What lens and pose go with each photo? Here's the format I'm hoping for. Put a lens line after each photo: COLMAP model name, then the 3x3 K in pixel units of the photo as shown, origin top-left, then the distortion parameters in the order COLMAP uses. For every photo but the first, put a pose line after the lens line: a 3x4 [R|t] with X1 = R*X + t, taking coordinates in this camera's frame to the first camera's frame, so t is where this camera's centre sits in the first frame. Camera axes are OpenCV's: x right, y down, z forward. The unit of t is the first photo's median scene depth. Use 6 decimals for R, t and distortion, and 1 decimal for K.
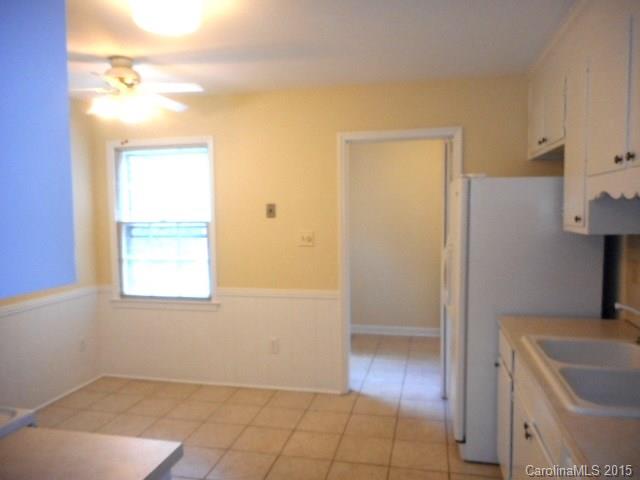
lens RADIAL K [[482.4, 0, 316.0], [0, 482.4, 240.6], [0, 0, 1]] dist [-0.005057, 0.000826]
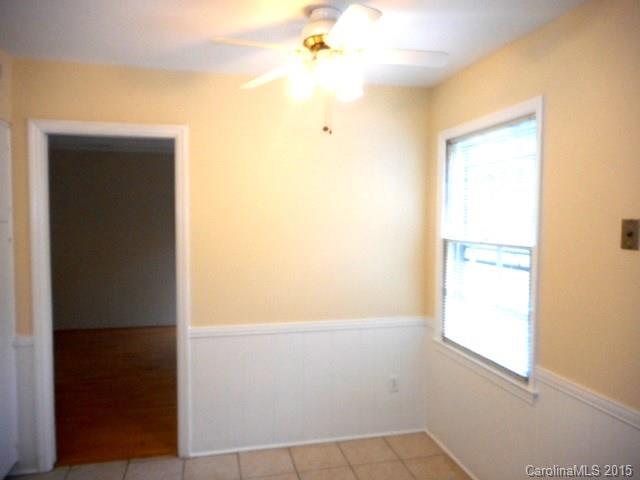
lens RADIAL K [[482.4, 0, 319.3], [0, 482.4, 241.0], [0, 0, 1]] dist [-0.005057, 0.000826]
pose [[0.436407, 0.060876, -0.897688, 0.181530], [-0.068460, 0.997063, 0.034334, -0.049225], [0.897141, 0.046472, 0.439293, 0.516571]]
